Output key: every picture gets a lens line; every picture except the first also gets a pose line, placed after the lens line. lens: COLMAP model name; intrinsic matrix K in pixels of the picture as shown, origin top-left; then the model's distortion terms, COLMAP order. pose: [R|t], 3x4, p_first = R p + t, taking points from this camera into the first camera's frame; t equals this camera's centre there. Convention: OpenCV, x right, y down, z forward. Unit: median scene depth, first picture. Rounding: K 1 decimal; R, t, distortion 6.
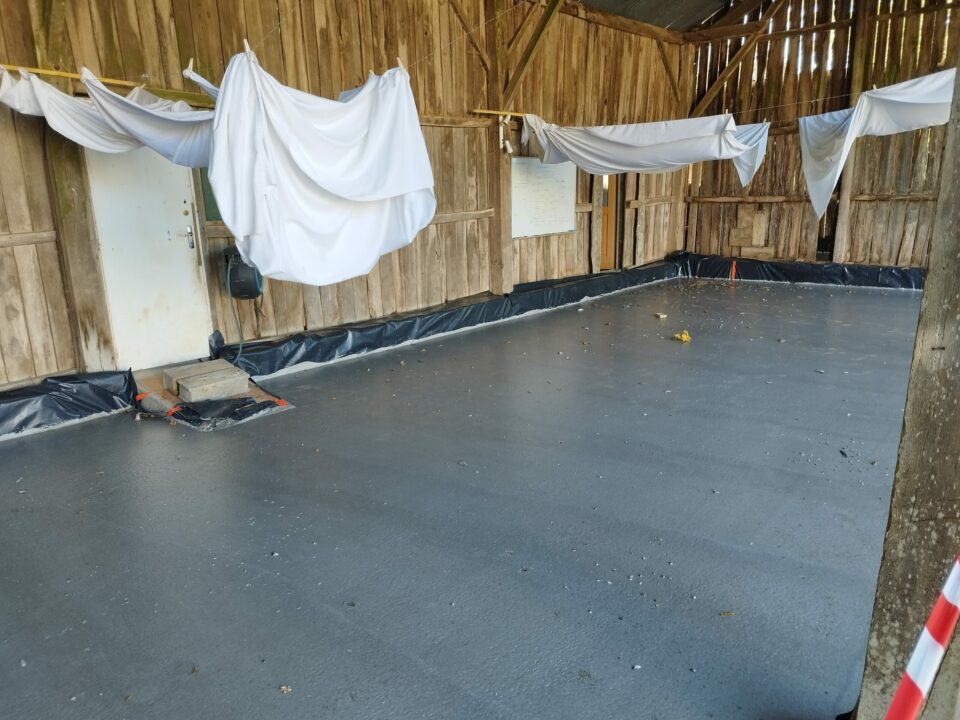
lens RADIAL K [[693.6, 0, 483.1], [0, 693.6, 359.3], [0, 0, 1]] dist [0.019045, -0.011192]
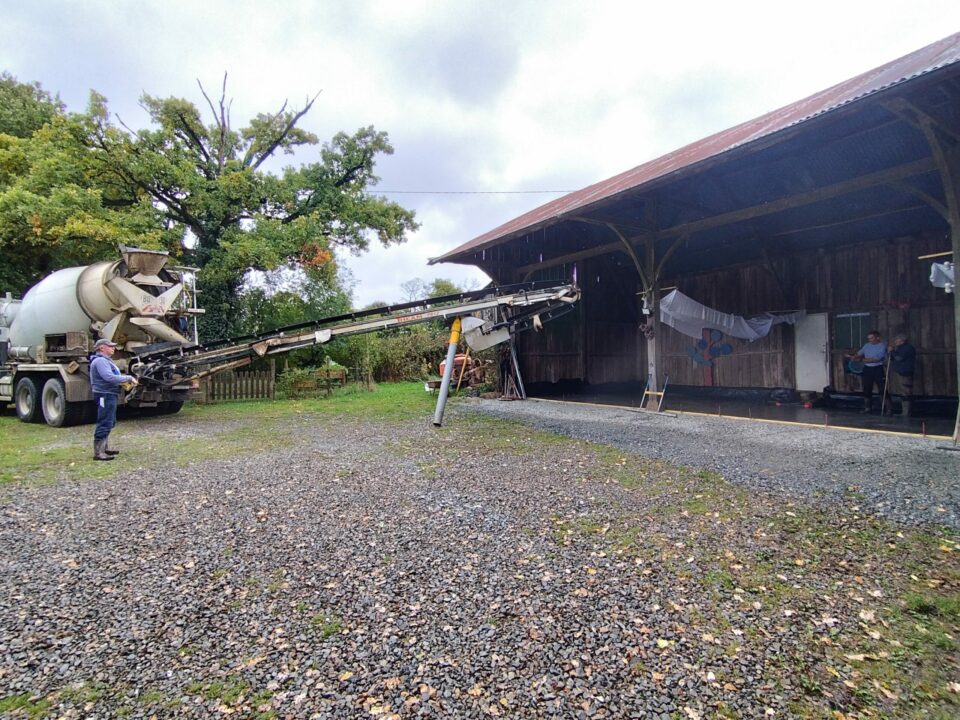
lens RADIAL K [[494.8, 0, 483.0], [0, 494.8, 353.5], [0, 0, 1]] dist [0.004077, 0.001435]
pose [[-0.272607, 0.011128, -0.962061, 1.543019], [-0.214203, 0.974135, 0.071964, -0.003618], [0.937978, 0.225694, -0.263172, 0.108037]]
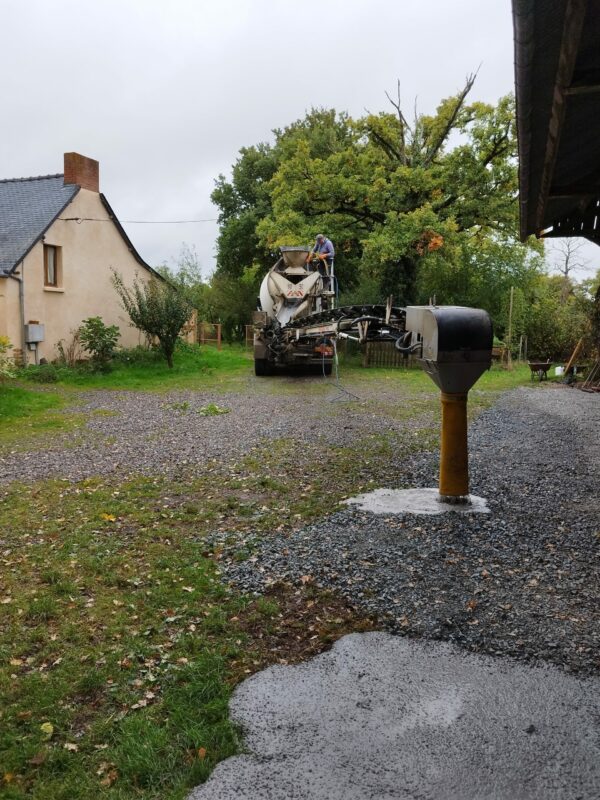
lens RADIAL K [[578.0, 0, 294.1], [0, 578.0, 398.6], [0, 0, 1]] dist [0.019045, -0.011192]
pose [[-0.938503, 0.038546, -0.343113, 1.331552], [-0.090869, 0.931141, 0.353156, -0.263850], [0.333100, 0.362616, -0.870376, 1.014471]]
